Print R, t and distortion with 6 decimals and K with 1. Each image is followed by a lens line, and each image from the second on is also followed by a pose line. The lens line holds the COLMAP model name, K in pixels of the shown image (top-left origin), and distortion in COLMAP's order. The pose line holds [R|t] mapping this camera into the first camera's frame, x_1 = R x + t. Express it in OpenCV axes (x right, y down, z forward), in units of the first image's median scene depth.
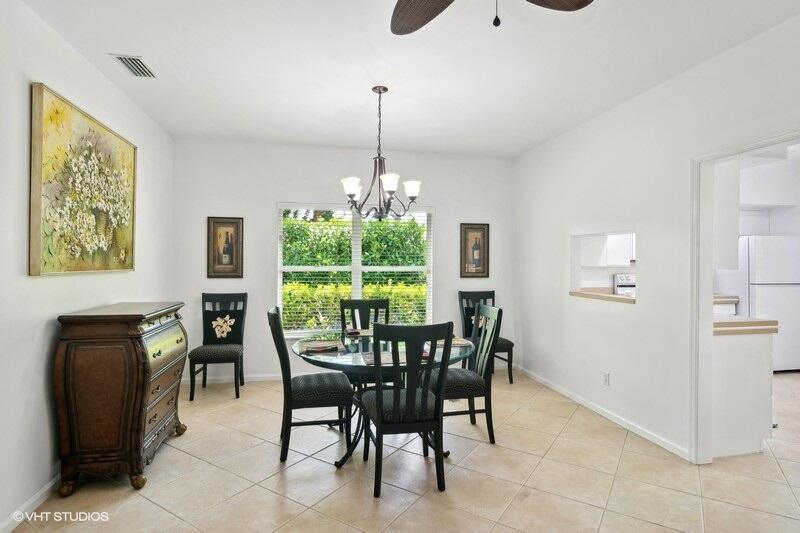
lens RADIAL K [[429.1, 0, 395.8], [0, 429.1, 262.3], [0, 0, 1]] dist [0.001821, 0.000587]
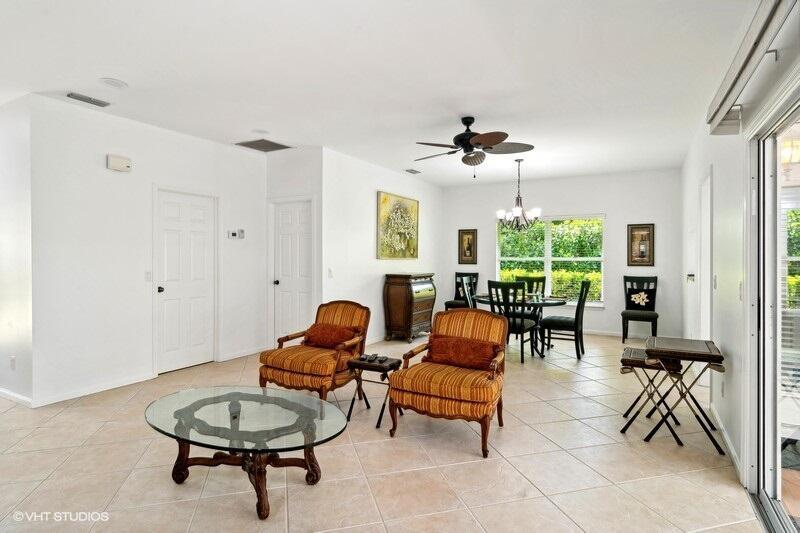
lens RADIAL K [[429.1, 0, 395.8], [0, 429.1, 262.3], [0, 0, 1]] dist [0.001821, 0.000587]
pose [[0.747615, 0.004358, -0.664119, 0.597239], [0.000976, 0.999970, 0.007661, 0.017089], [0.664132, -0.006375, 0.747588, -0.552801]]
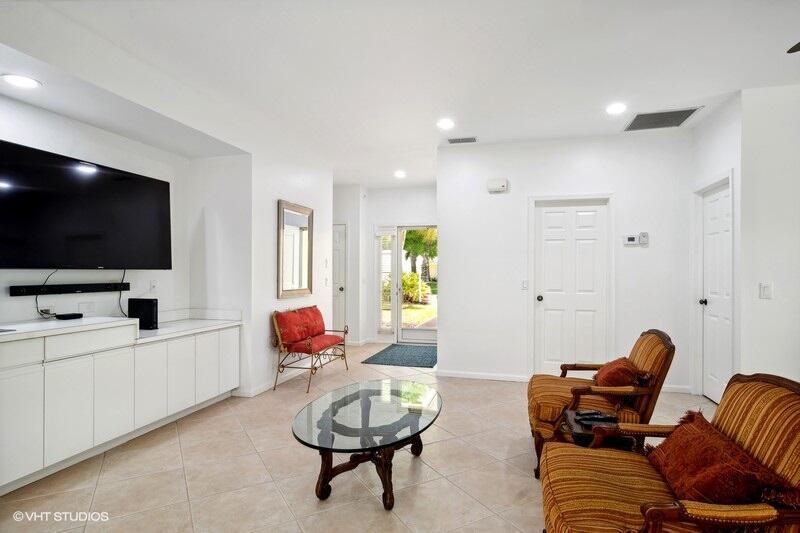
lens RADIAL K [[429.9, 0, 397.0], [0, 429.9, 272.7], [0, 0, 1]] dist [0.003763, 0.000613]
pose [[-0.447518, -0.002743, -0.894271, 0.596980], [-0.005880, 0.999983, -0.000125, 0.028686], [0.894256, 0.005202, -0.447526, 0.015813]]
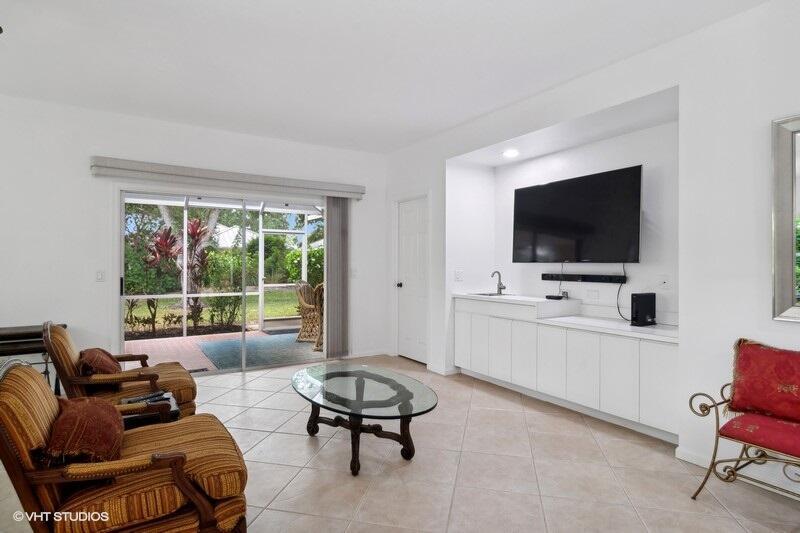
lens RADIAL K [[440.1, 0, 400.0], [0, 440.1, 266.5], [0, 0, 1]] dist [0.000476, -0.000012]
pose [[-0.350397, -0.012359, 0.936520, -0.586750], [-0.005687, 0.999923, 0.011068, 0.025345], [-0.936584, -0.001448, -0.350440, -0.102435]]
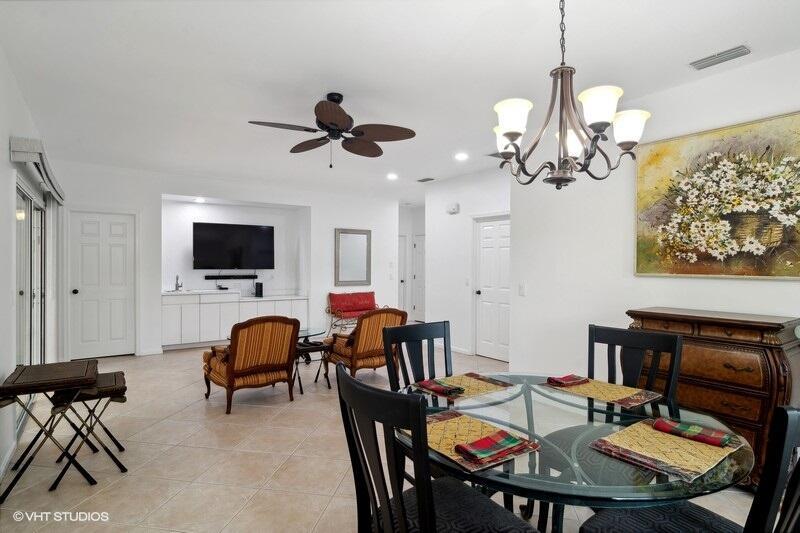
lens RADIAL K [[429.1, 0, 395.8], [0, 429.1, 262.3], [0, 0, 1]] dist [0.001821, 0.000587]
pose [[-0.914365, -0.009718, -0.404774, 0.277062], [-0.008809, 0.999953, -0.004110, -0.000505], [0.404795, -0.000192, -0.914408, 1.063182]]
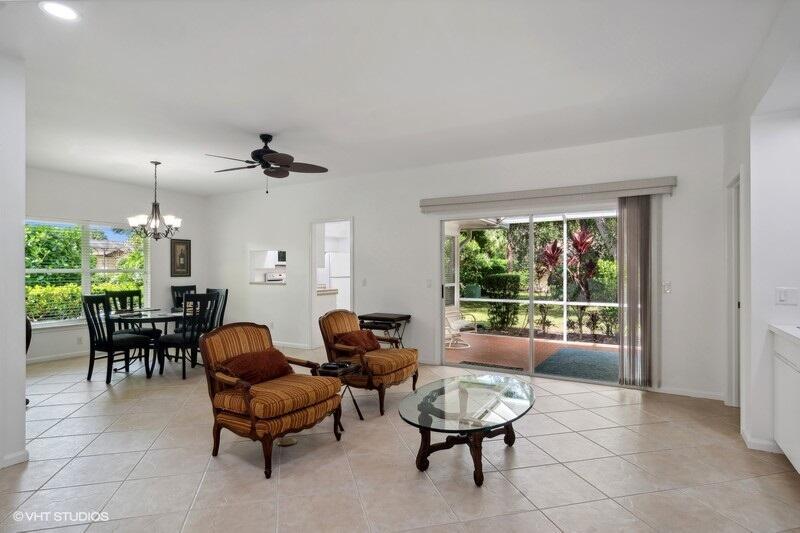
lens RADIAL K [[440.1, 0, 400.0], [0, 440.1, 266.5], [0, 0, 1]] dist [0.000476, -0.000012]
pose [[0.670195, -0.000019, 0.742185, -0.514485], [0.005112, 0.999976, -0.004590, 0.014434], [-0.742167, 0.006870, 0.670180, -0.661630]]
